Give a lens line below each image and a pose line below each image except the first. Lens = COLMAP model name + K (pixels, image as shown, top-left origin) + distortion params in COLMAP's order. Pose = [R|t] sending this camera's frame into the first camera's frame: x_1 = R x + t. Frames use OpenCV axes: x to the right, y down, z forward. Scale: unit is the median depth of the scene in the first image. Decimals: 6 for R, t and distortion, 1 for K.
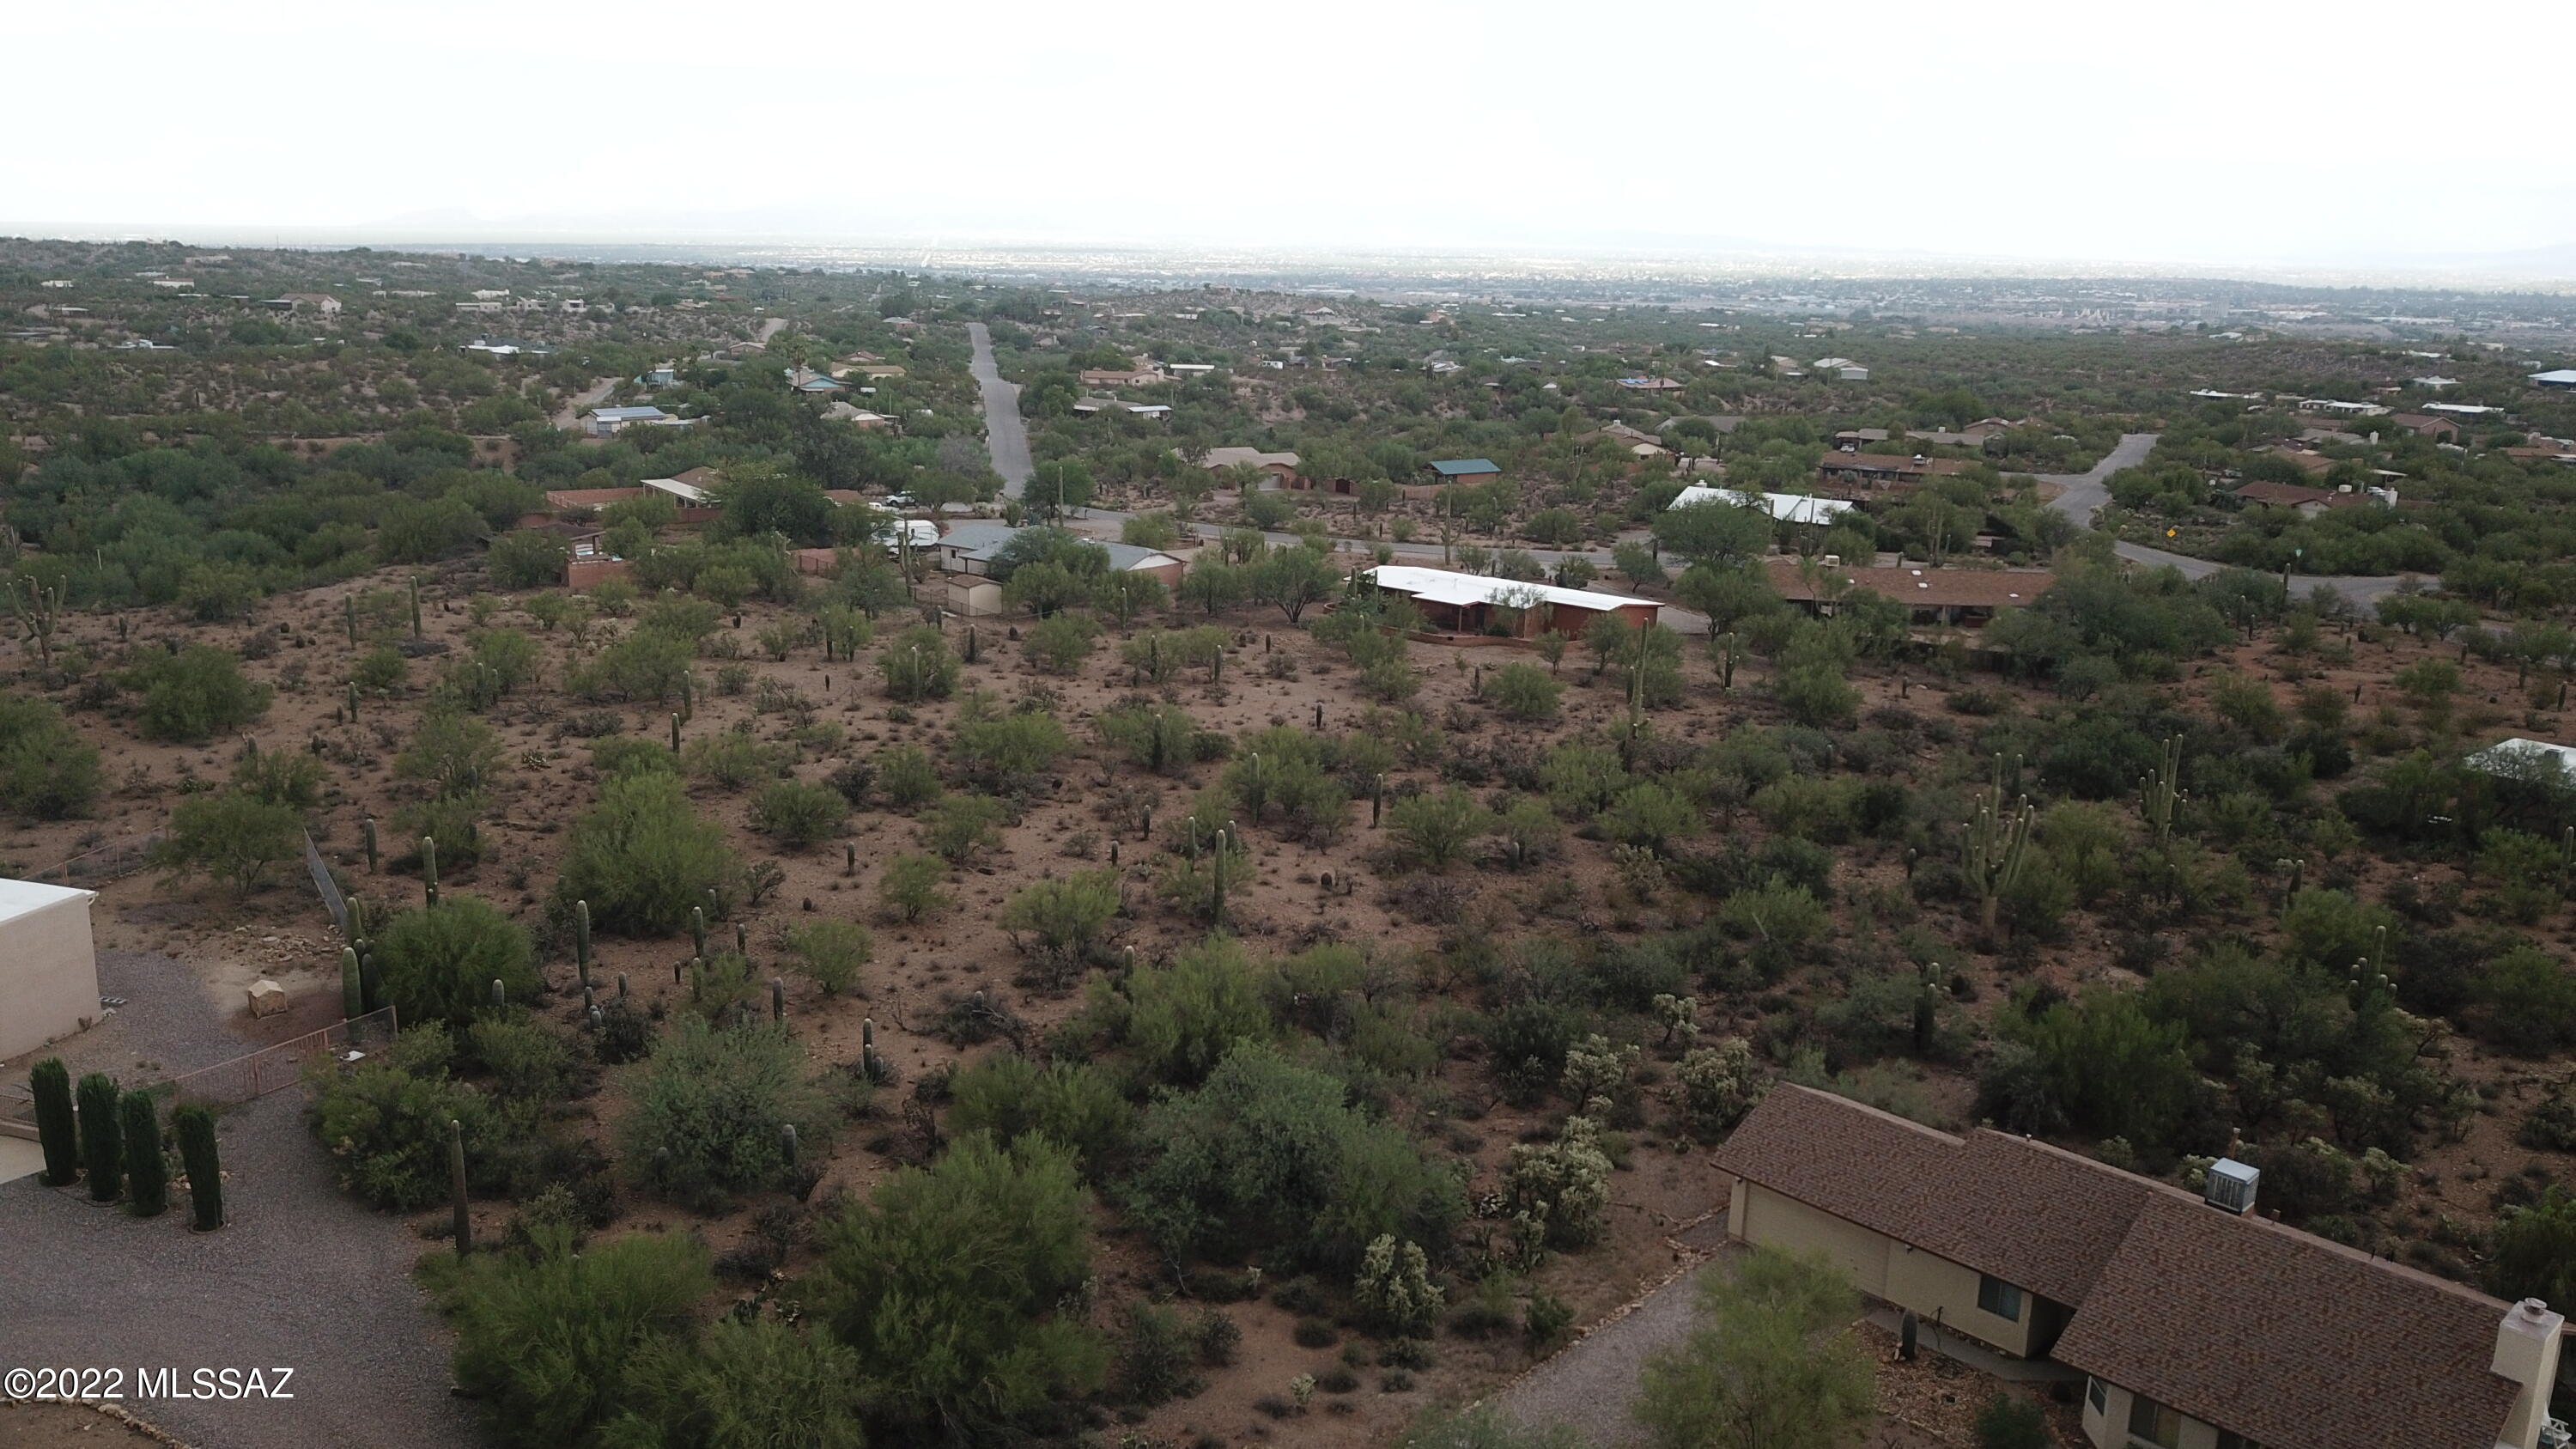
lens RADIAL K [[1967.5, 0, 1273.1], [0, 1967.5, 736.9], [0, 0, 1]] dist [0.013531, -0.002653]
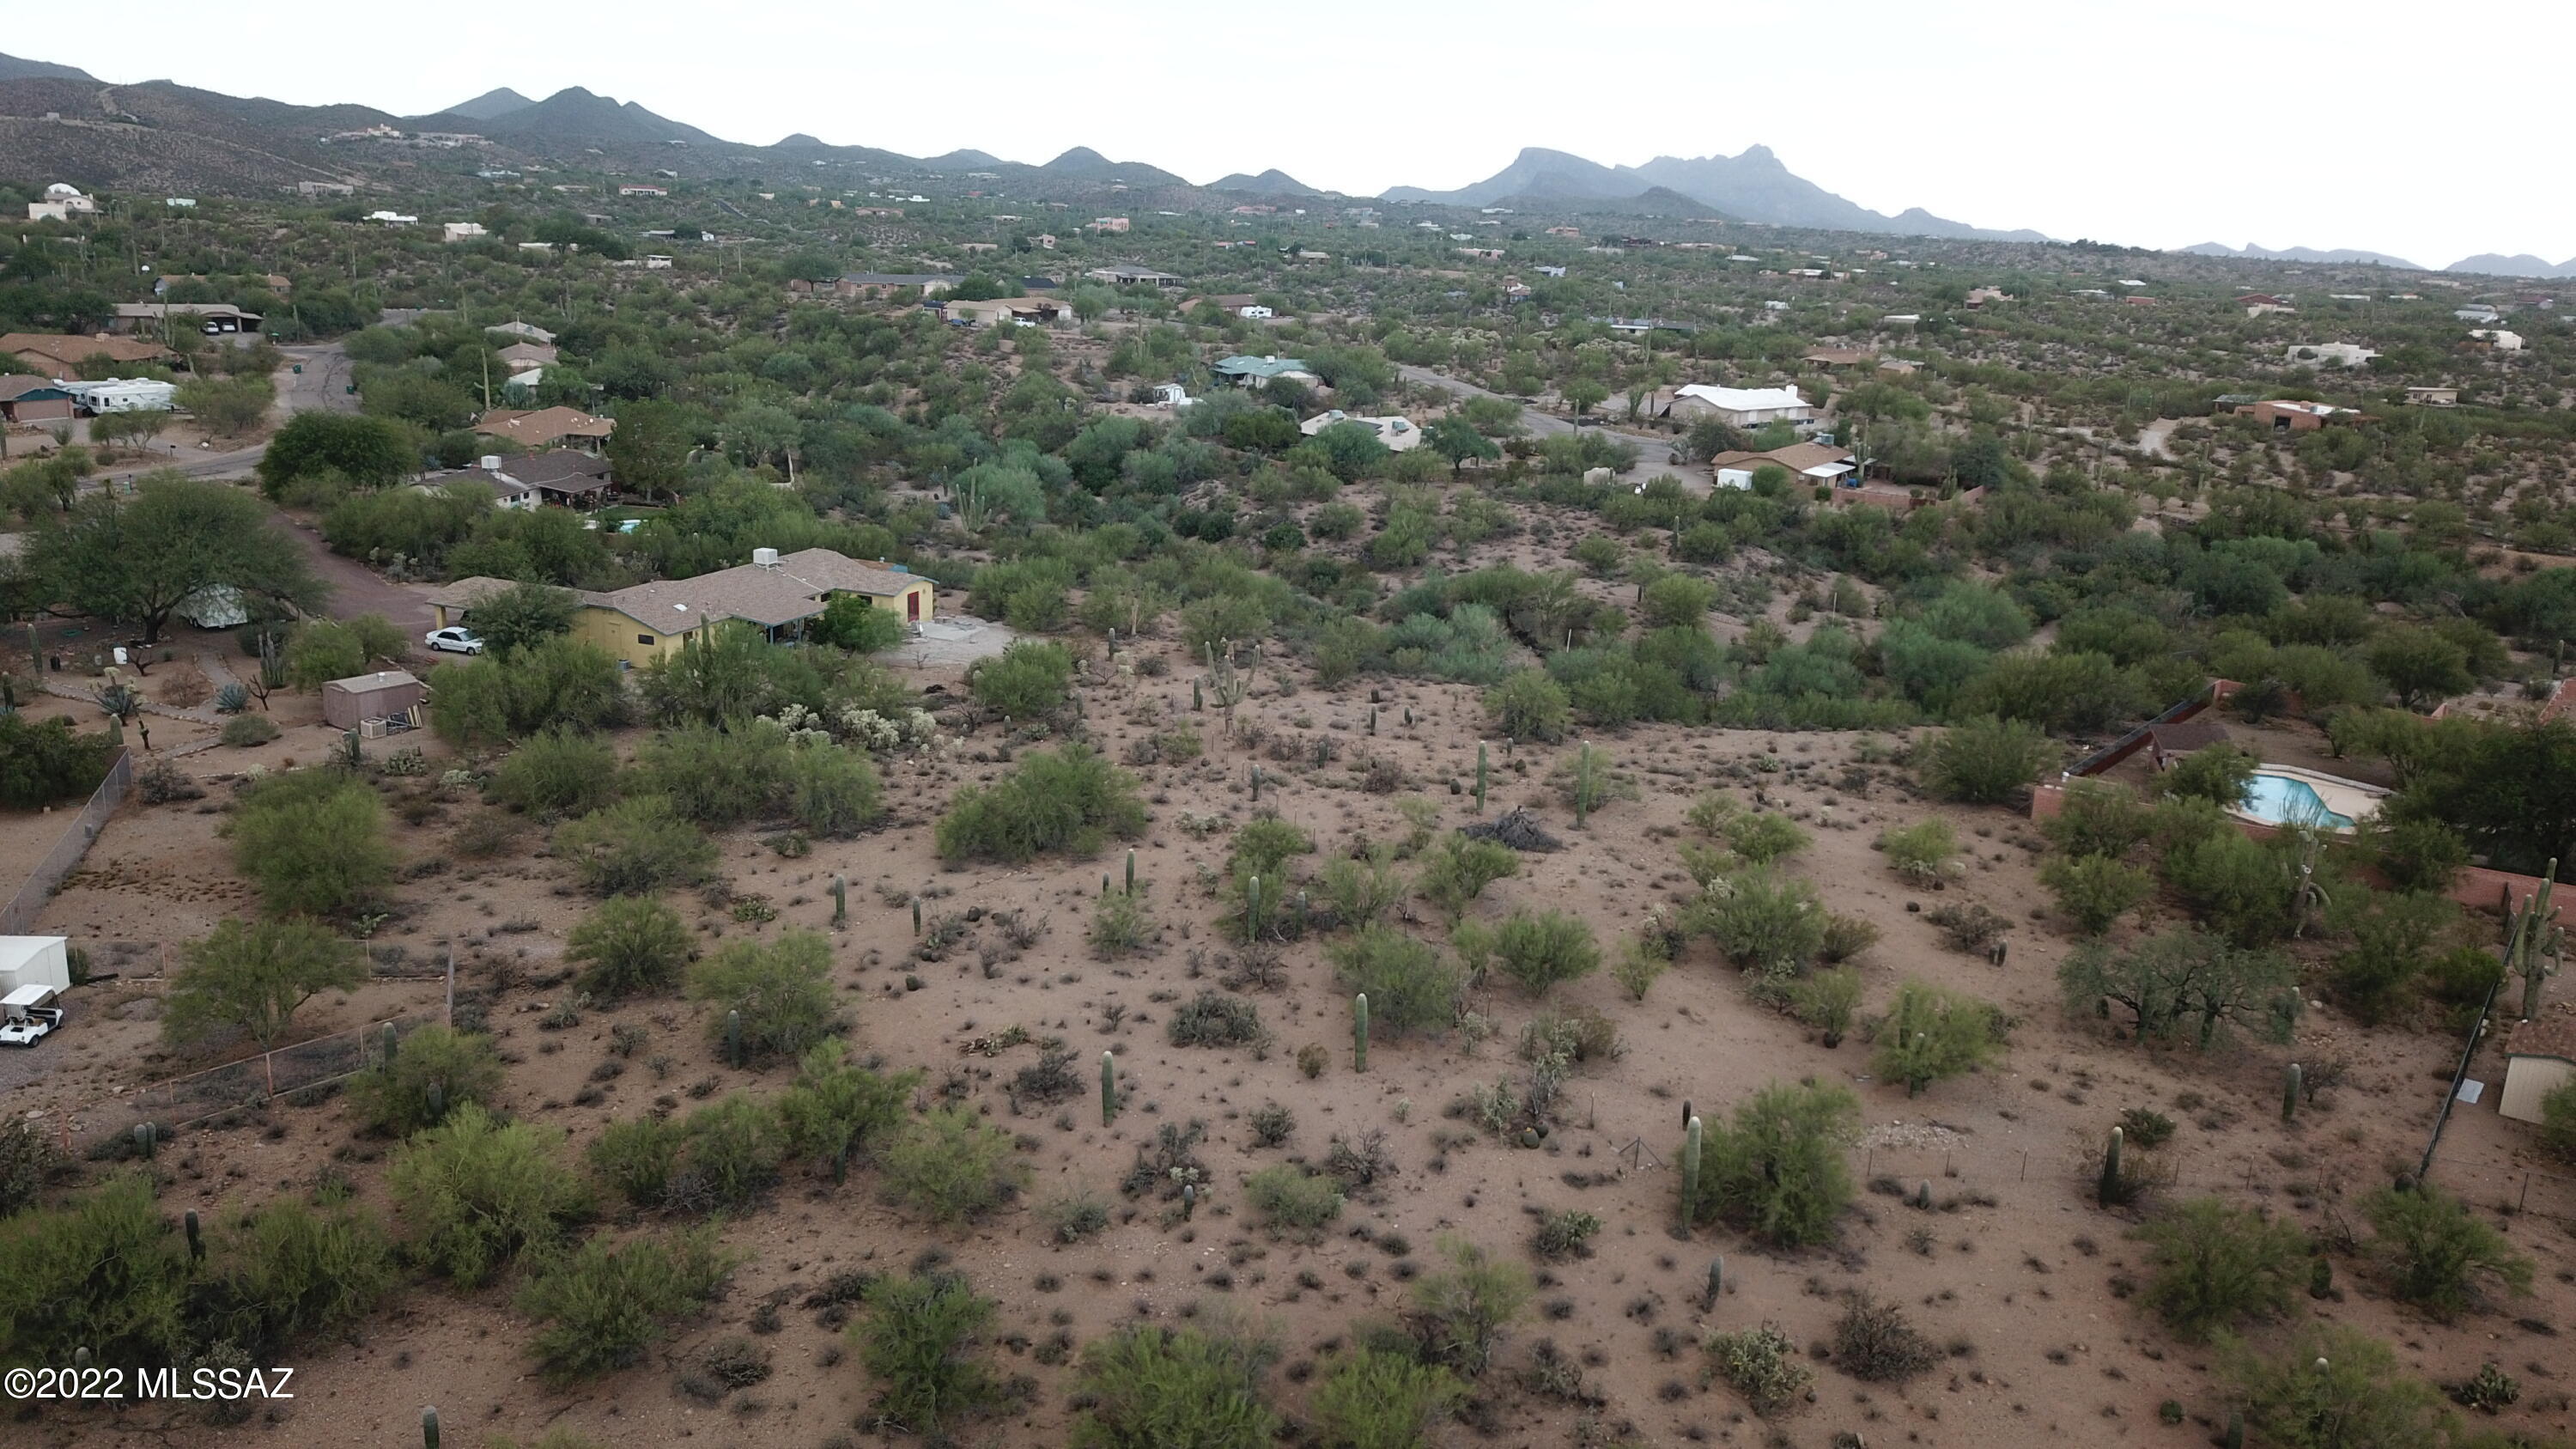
lens RADIAL K [[1967.5, 0, 1273.1], [0, 1967.5, 736.9], [0, 0, 1]] dist [0.013531, -0.002653]
pose [[0.292928, 0.232323, -0.927480, 0.087915], [-0.257203, 0.953422, 0.157588, -0.076155], [0.920891, 0.192389, 0.339037, 0.301003]]
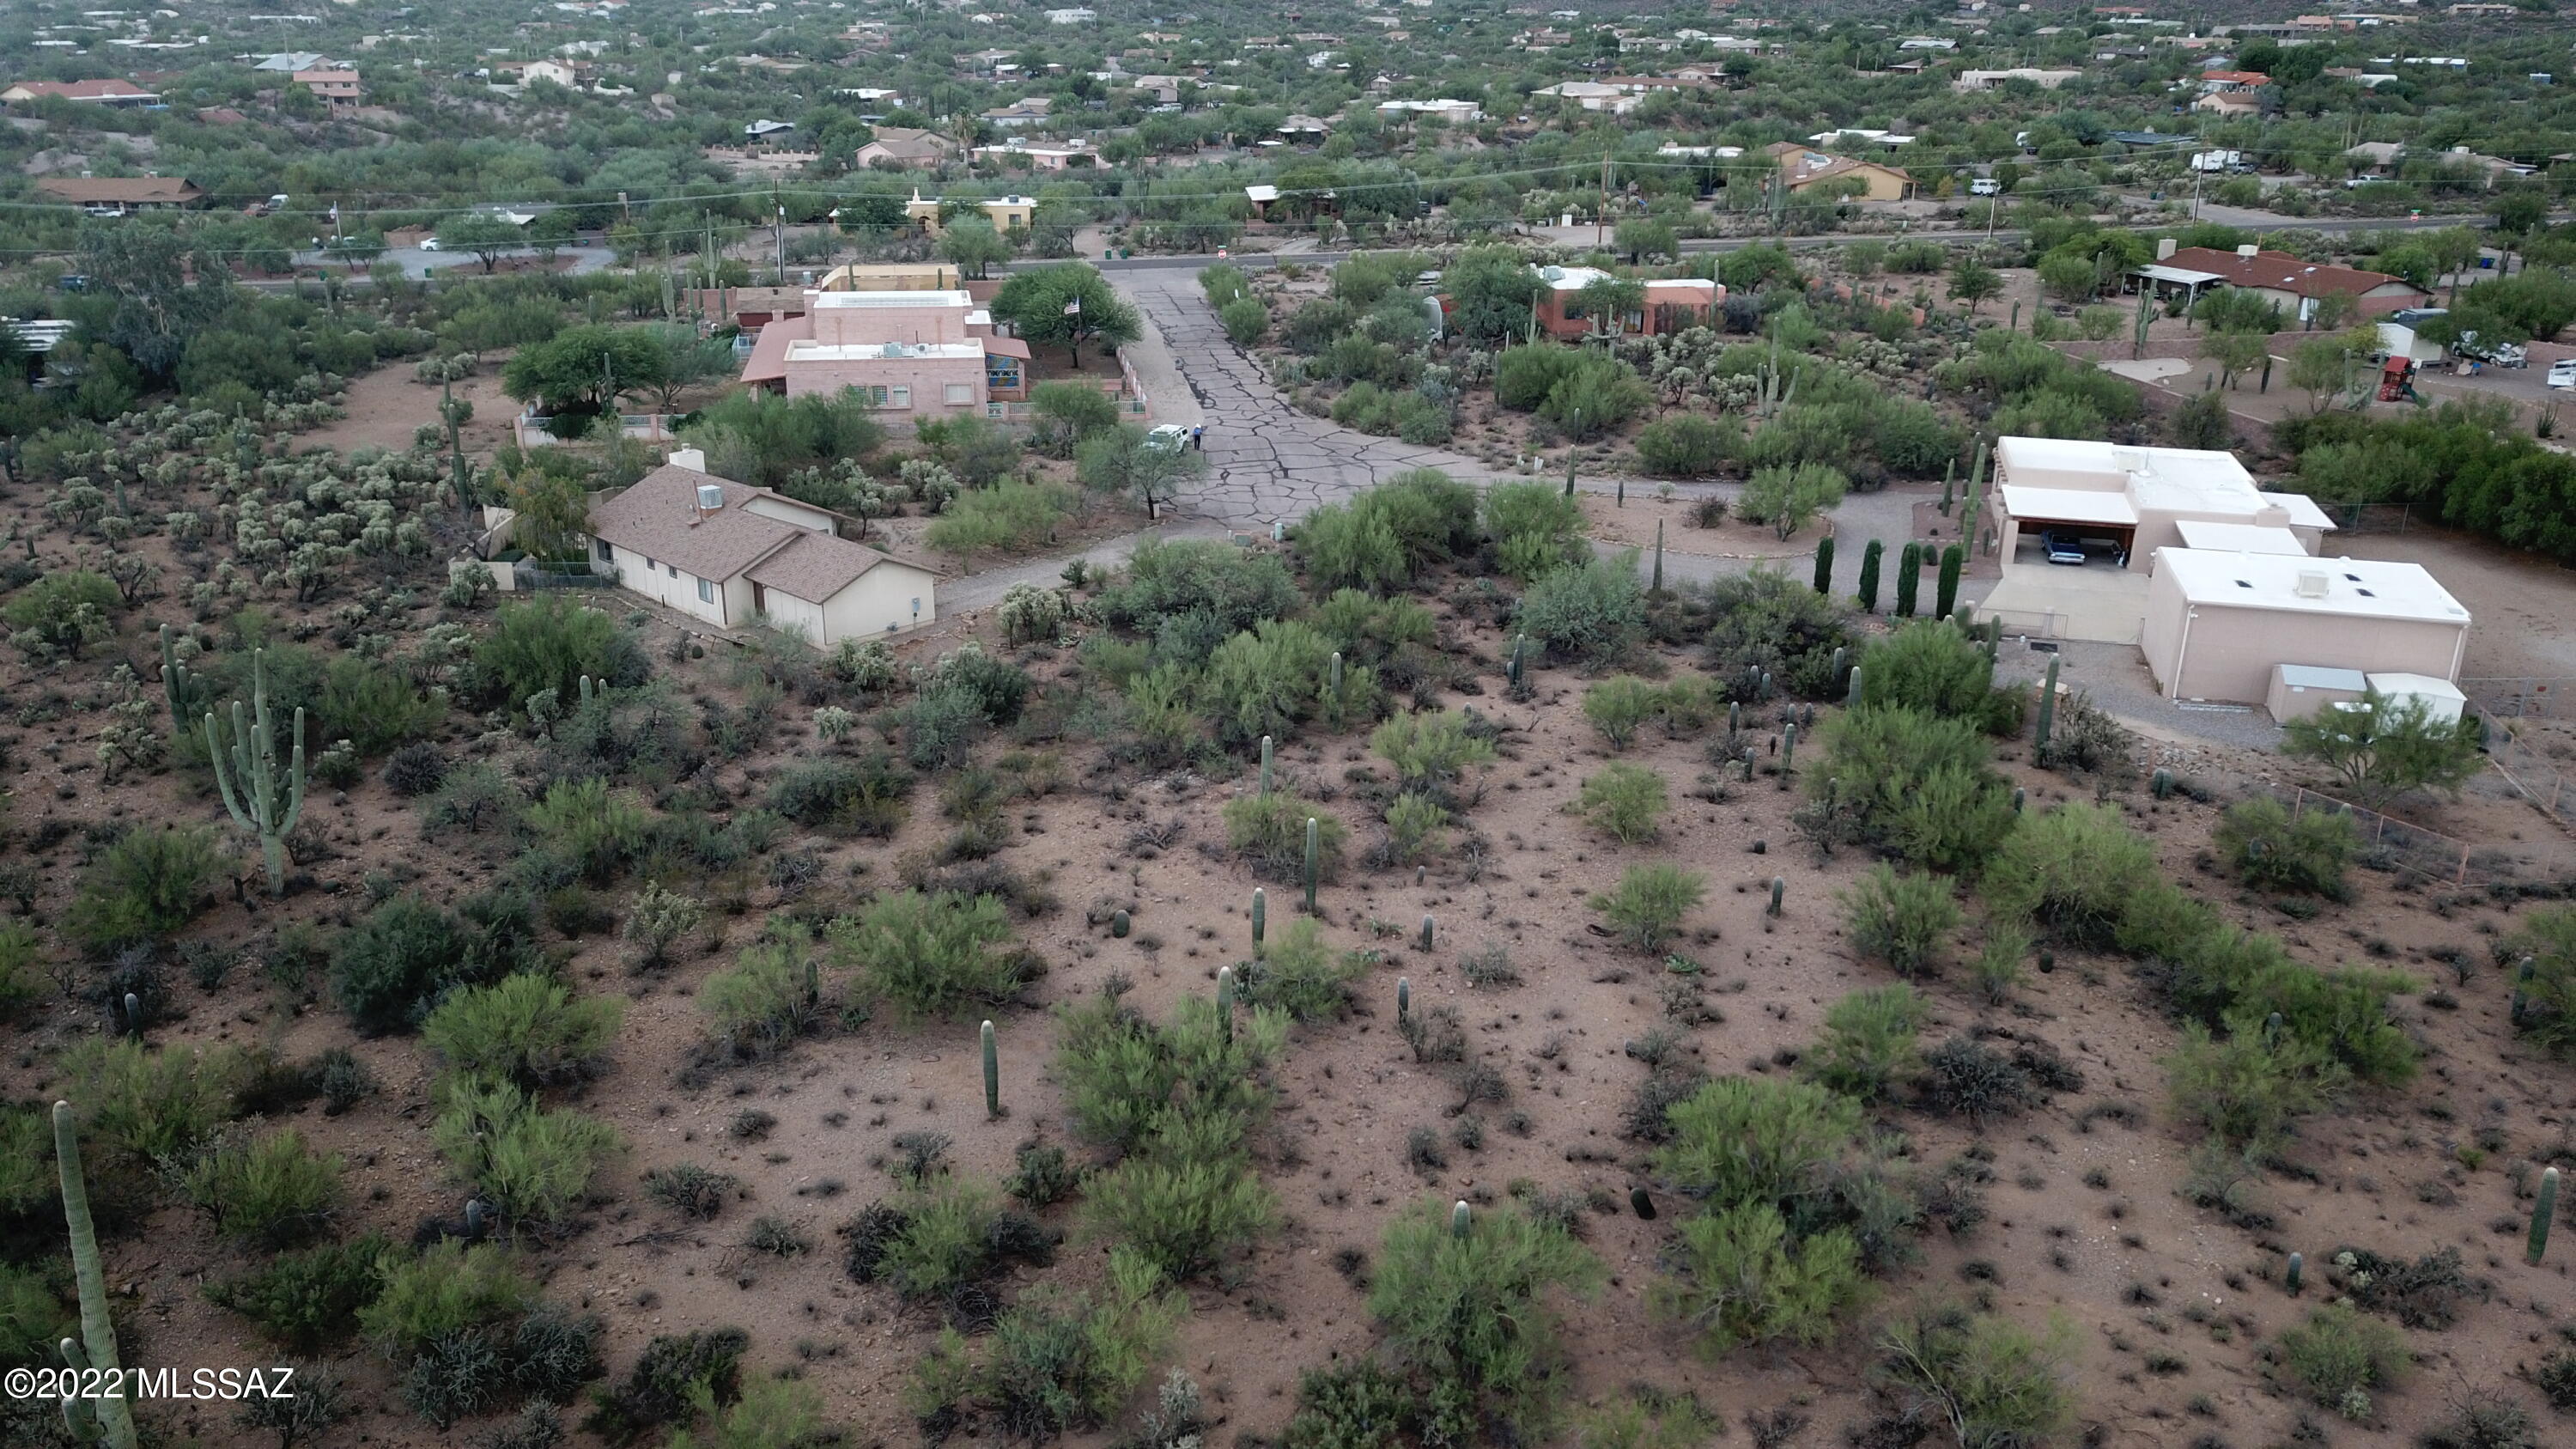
lens RADIAL K [[1967.5, 0, 1273.1], [0, 1967.5, 736.9], [0, 0, 1]] dist [0.013531, -0.002653]
pose [[-0.999266, -0.030220, -0.023549, -0.002592], [-0.038240, 0.824363, 0.564768, -0.118943], [0.002345, 0.565254, -0.824914, 0.476128]]
